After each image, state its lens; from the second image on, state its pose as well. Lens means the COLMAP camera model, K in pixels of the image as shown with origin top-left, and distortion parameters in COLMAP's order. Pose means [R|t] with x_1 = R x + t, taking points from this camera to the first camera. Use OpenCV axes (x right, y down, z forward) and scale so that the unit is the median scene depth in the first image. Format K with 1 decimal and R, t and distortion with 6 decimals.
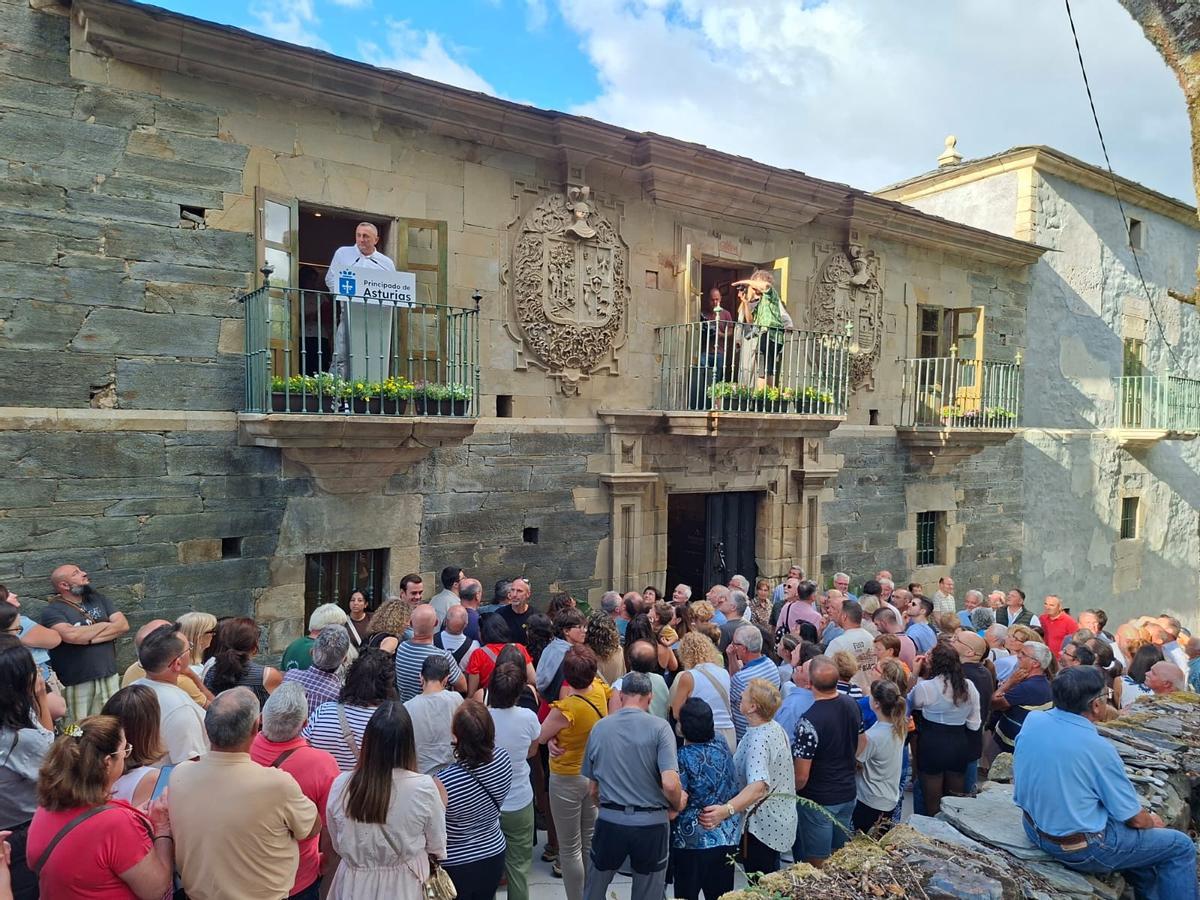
lens RADIAL K [[826.9, 0, 596.3], [0, 826.9, 444.3], [0, 0, 1]] dist [0.111229, -0.146216]
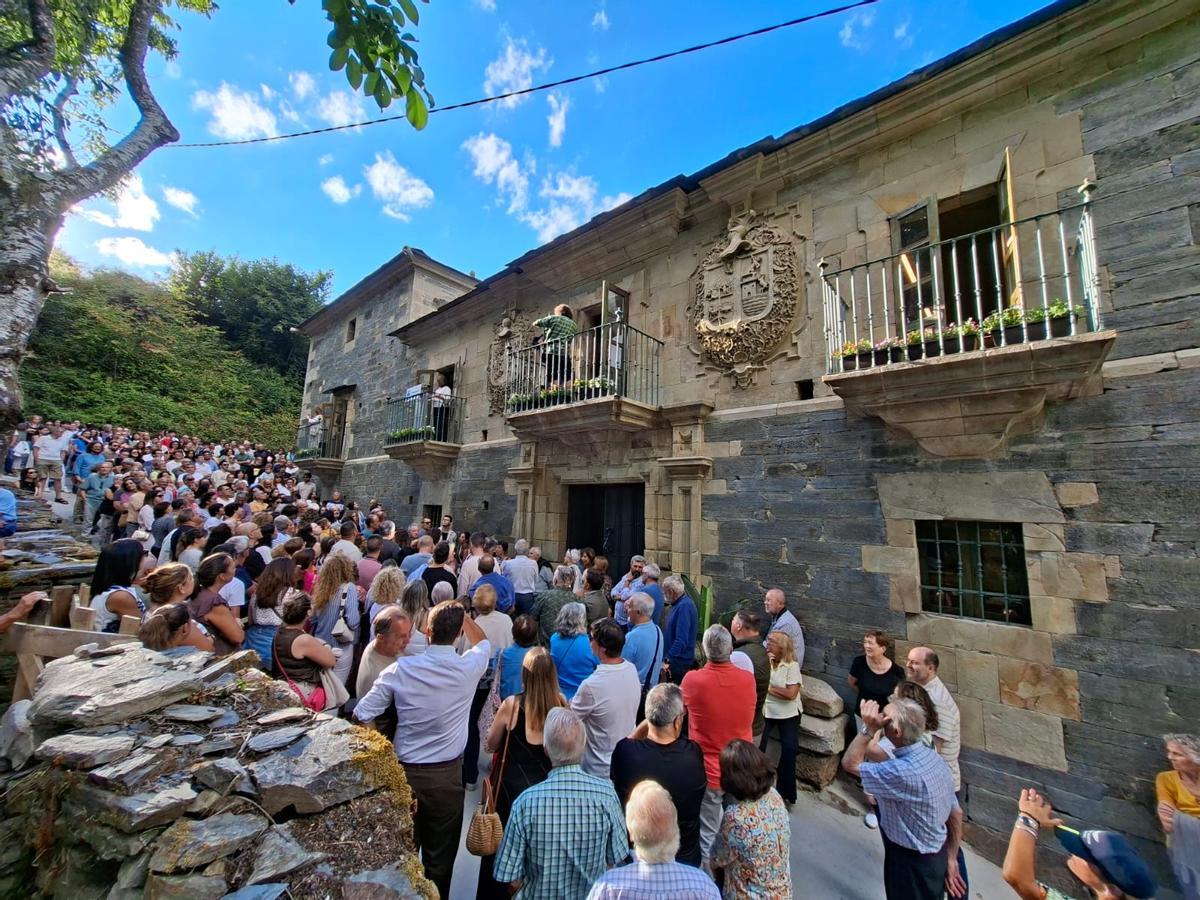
lens RADIAL K [[478.9, 0, 594.0], [0, 478.9, 445.3], [0, 0, 1]] dist [-0.008241, 0.008426]
pose [[0.220219, -0.156248, -0.962855, 0.946209], [-0.057508, 0.983291, -0.172717, 0.142631], [0.973754, 0.093408, 0.207554, 0.963634]]
